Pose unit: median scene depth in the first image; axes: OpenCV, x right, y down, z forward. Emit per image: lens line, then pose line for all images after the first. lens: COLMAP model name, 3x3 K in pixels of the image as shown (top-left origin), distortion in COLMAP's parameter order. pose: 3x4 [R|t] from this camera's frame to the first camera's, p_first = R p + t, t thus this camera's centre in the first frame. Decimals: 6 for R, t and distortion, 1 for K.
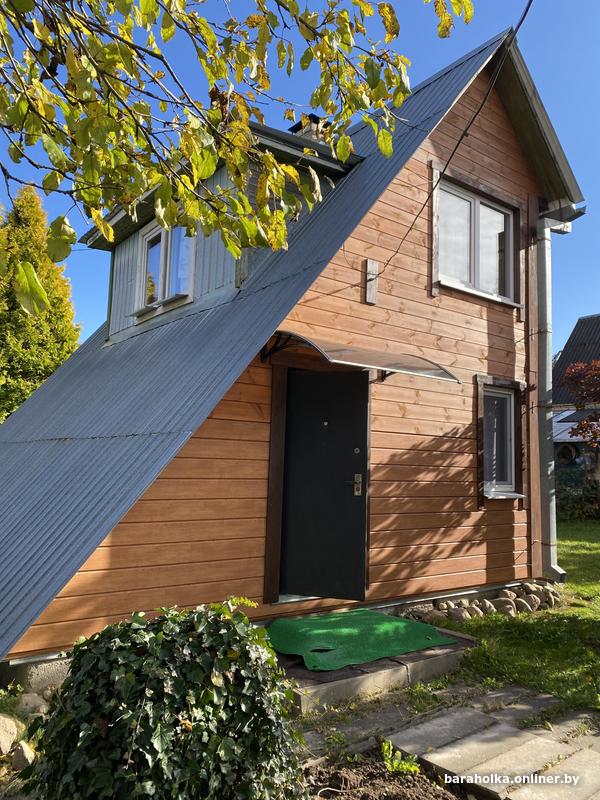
lens RADIAL K [[613.6, 0, 301.1], [0, 613.6, 406.0], [0, 0, 1]] dist [0.015214, -0.014537]
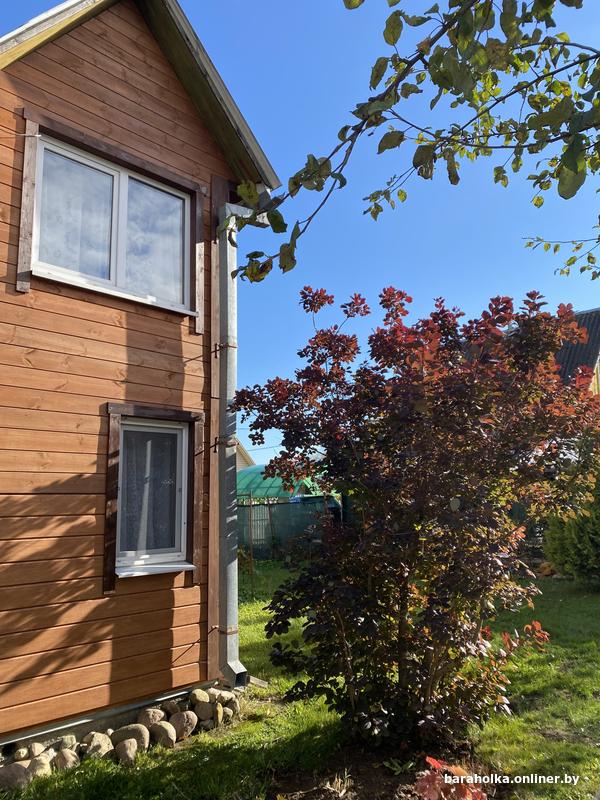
lens RADIAL K [[613.6, 0, 301.1], [0, 613.6, 406.0], [0, 0, 1]] dist [0.015214, -0.014537]
pose [[0.987246, -0.025418, 0.157160, 0.381930], [0.036356, 0.997082, -0.067122, 0.008728], [-0.154996, 0.071980, 0.985289, 0.245628]]
